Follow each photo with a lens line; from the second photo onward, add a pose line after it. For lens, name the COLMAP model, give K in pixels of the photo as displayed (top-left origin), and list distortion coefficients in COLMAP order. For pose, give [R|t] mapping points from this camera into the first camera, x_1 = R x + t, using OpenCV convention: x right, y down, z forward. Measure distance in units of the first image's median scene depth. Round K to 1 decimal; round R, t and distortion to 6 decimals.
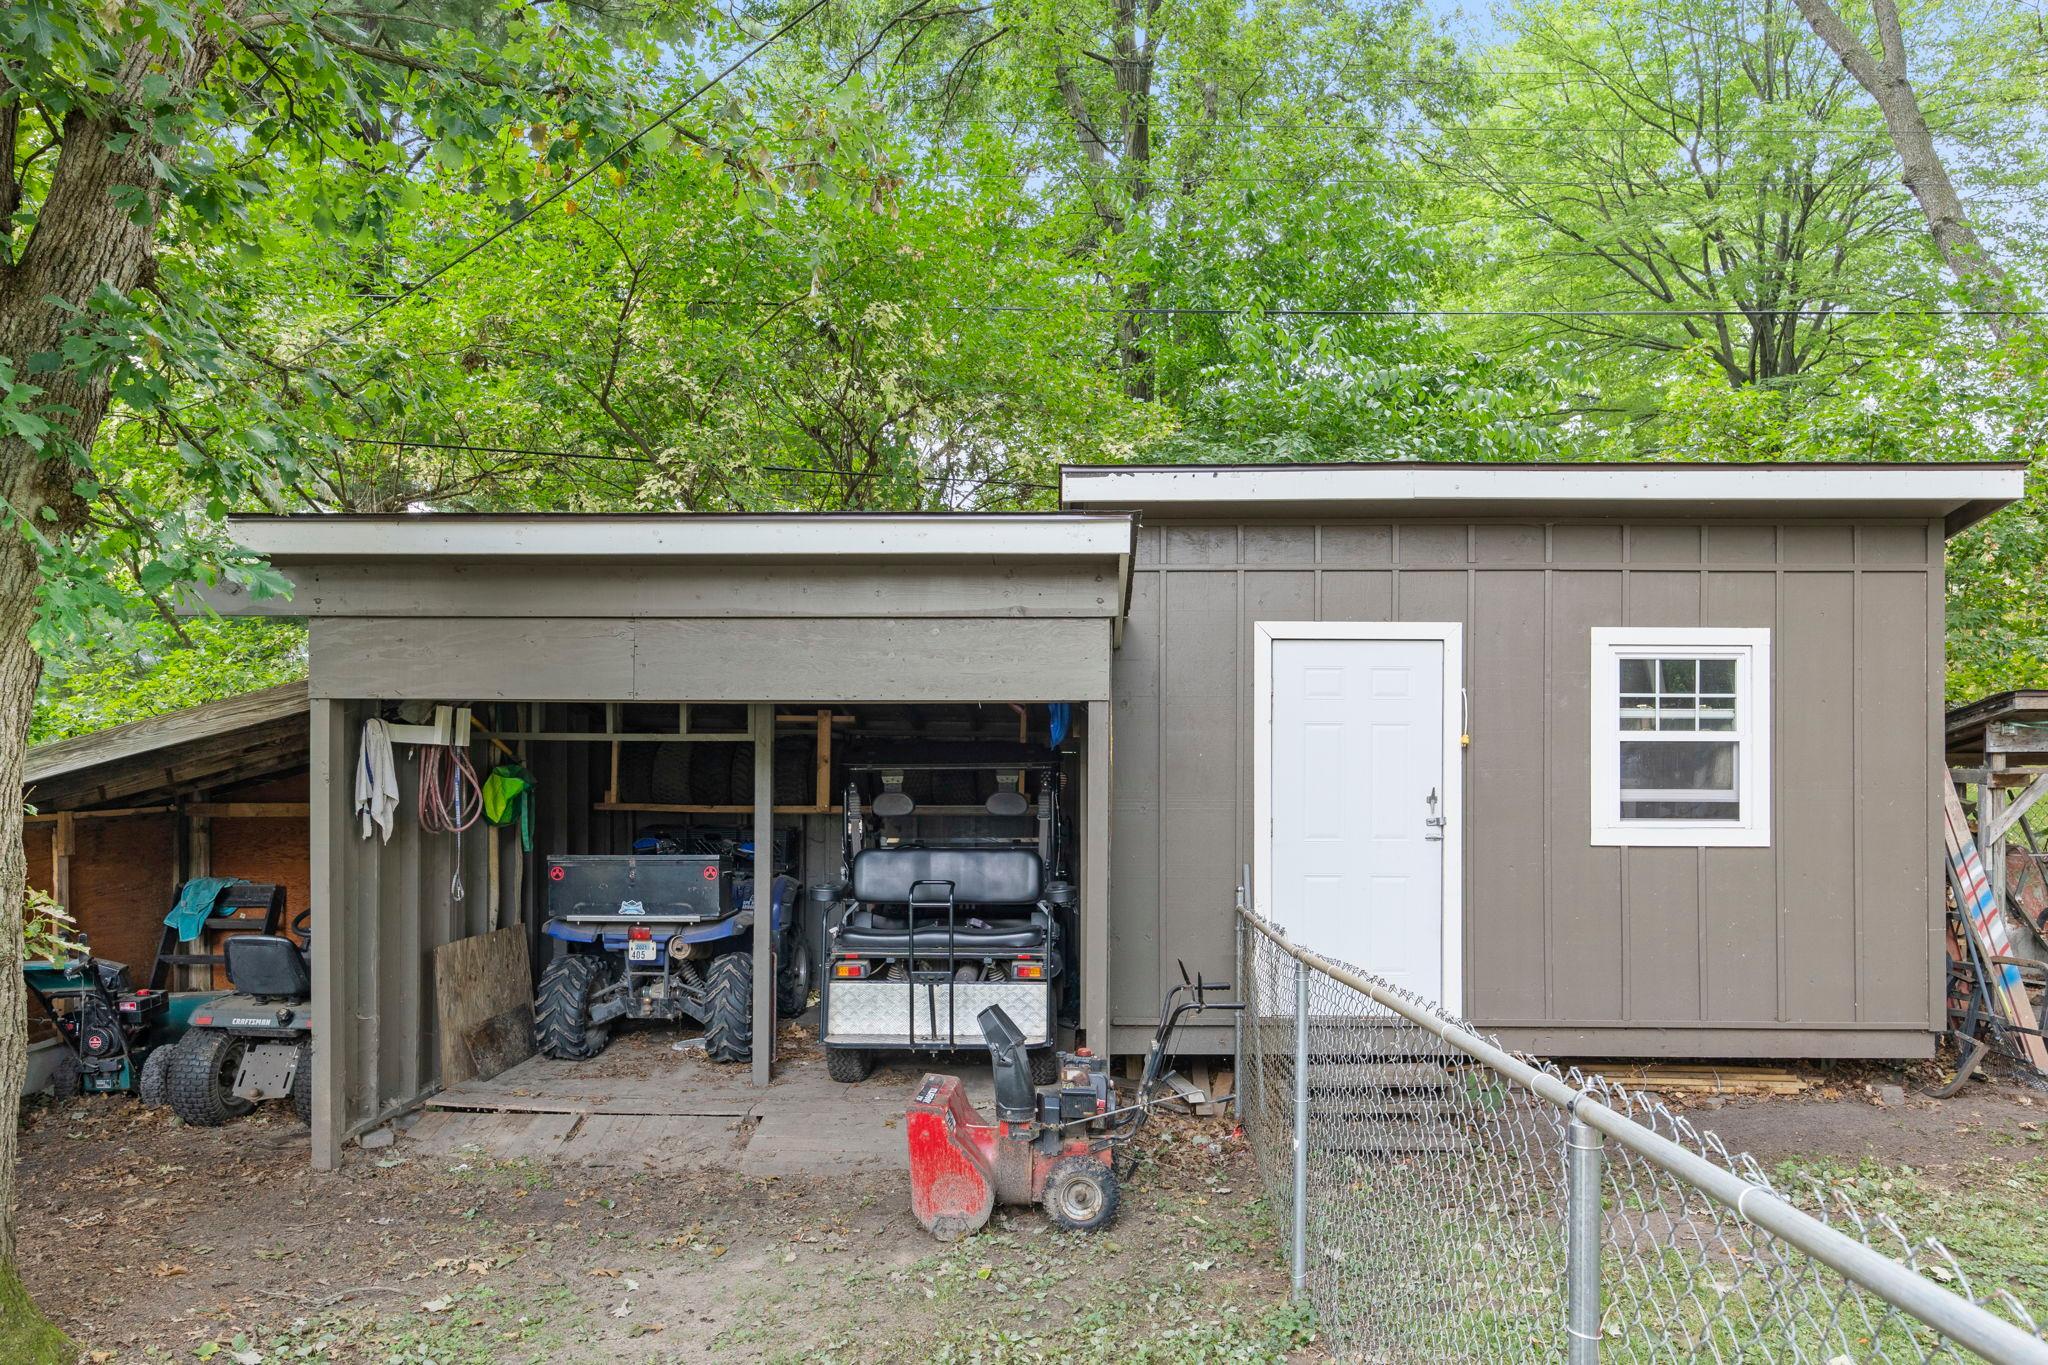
lens RADIAL K [[2522.3, 0, 1024.0], [0, 2522.3, 682.5], [0, 0, 1]] dist [0.000355, 0.023308]
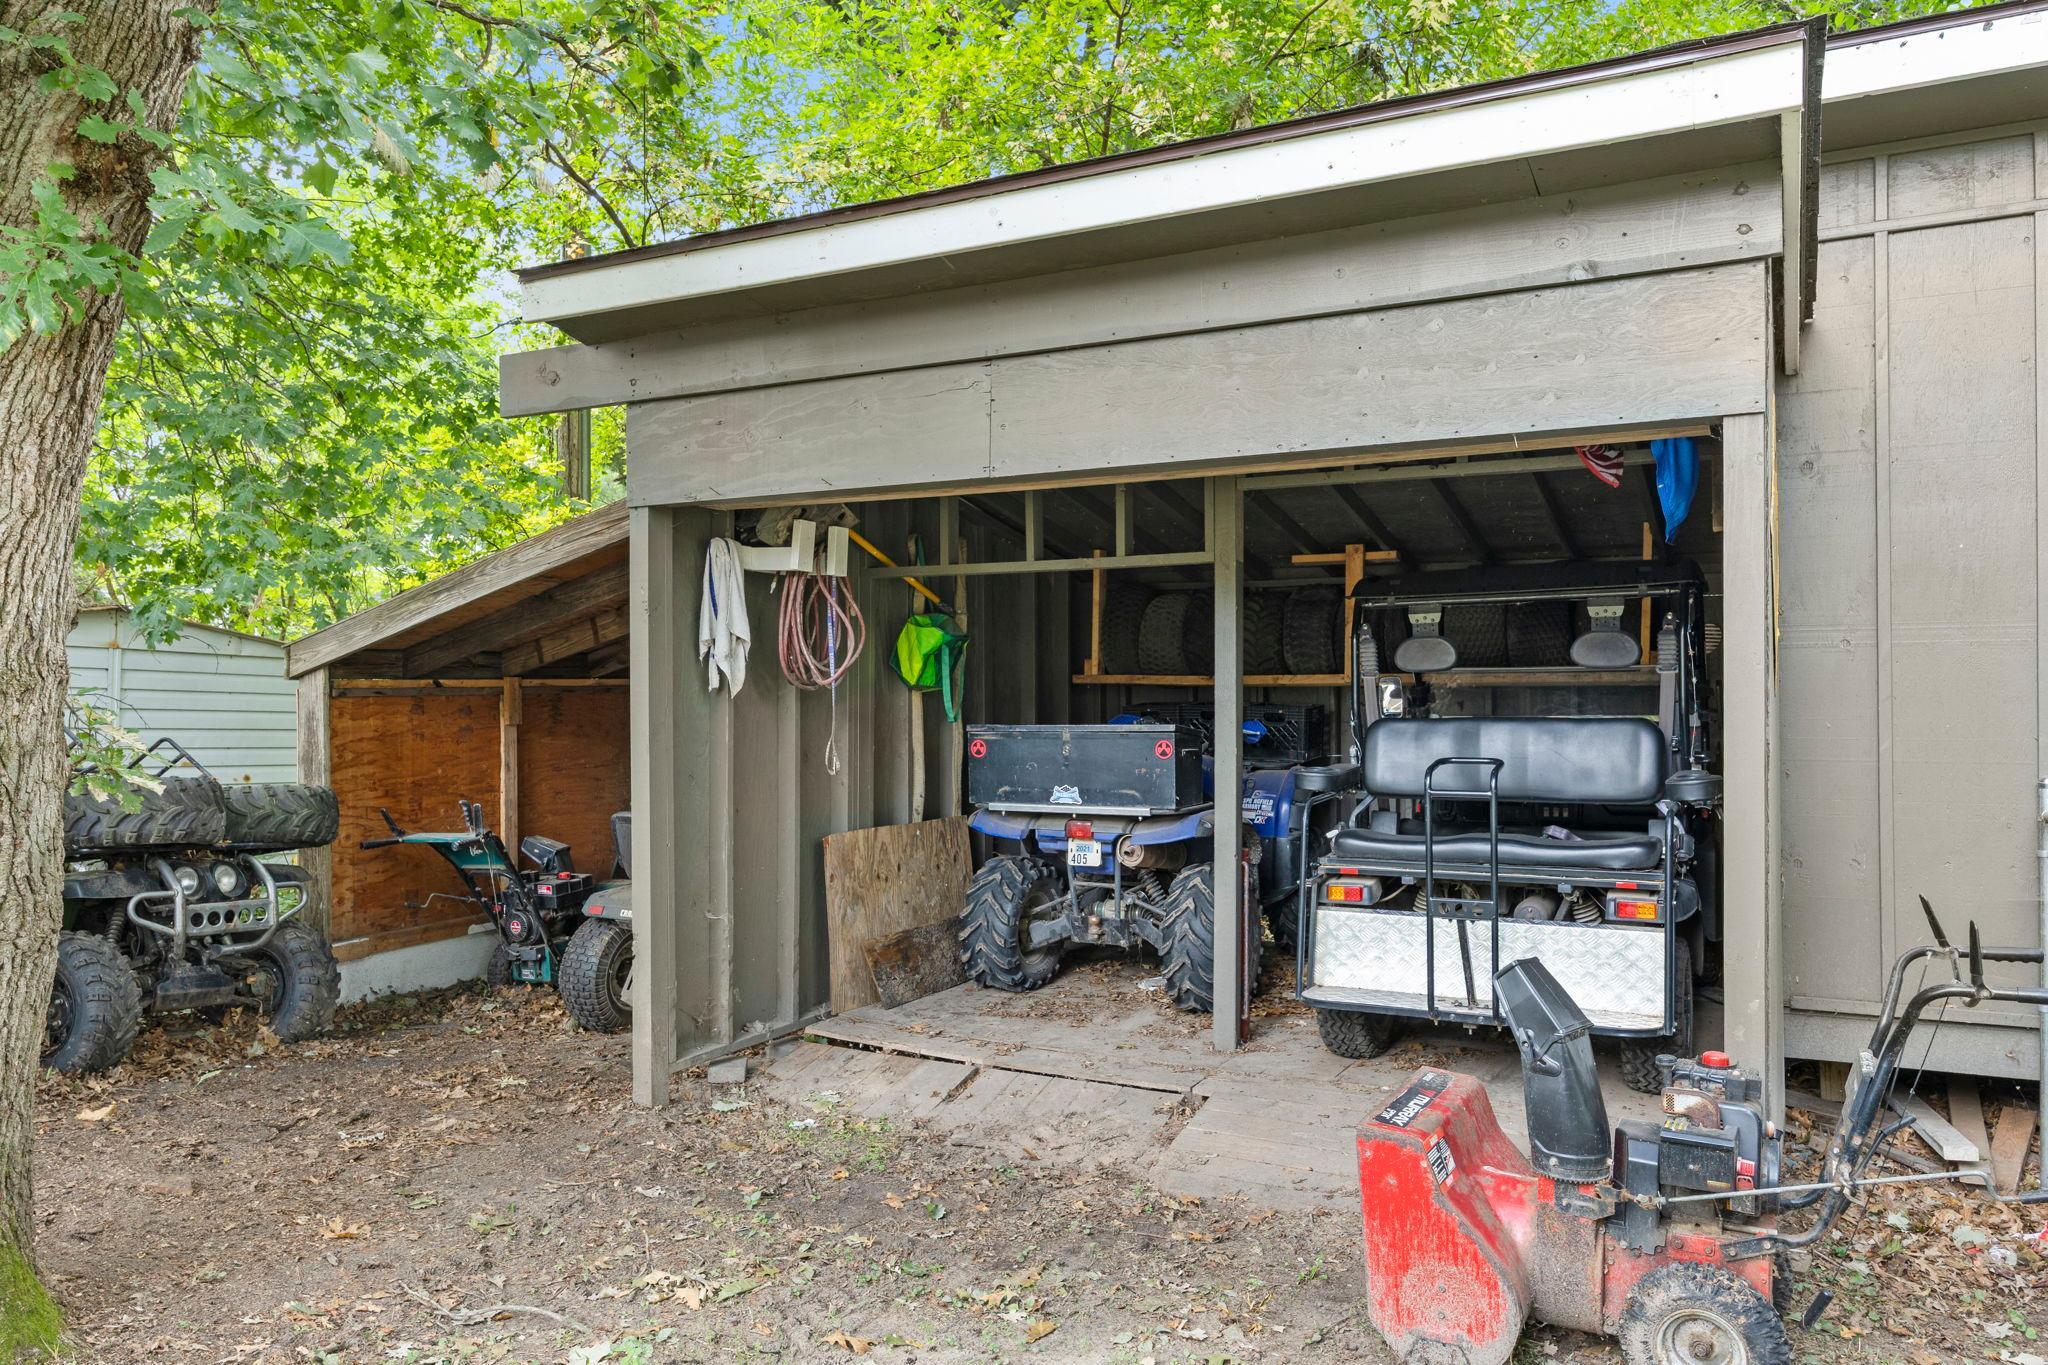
lens RADIAL K [[1432.7, 0, 1022.0], [0, 1432.7, 714.2], [0, 0, 1]] dist [-0.002252, -0.000524]
pose [[0.879873, -0.007335, -0.475151, 0.037459], [-0.006136, 0.999622, -0.026795, 0.078388], [0.475168, 0.026491, 0.879496, 0.629660]]
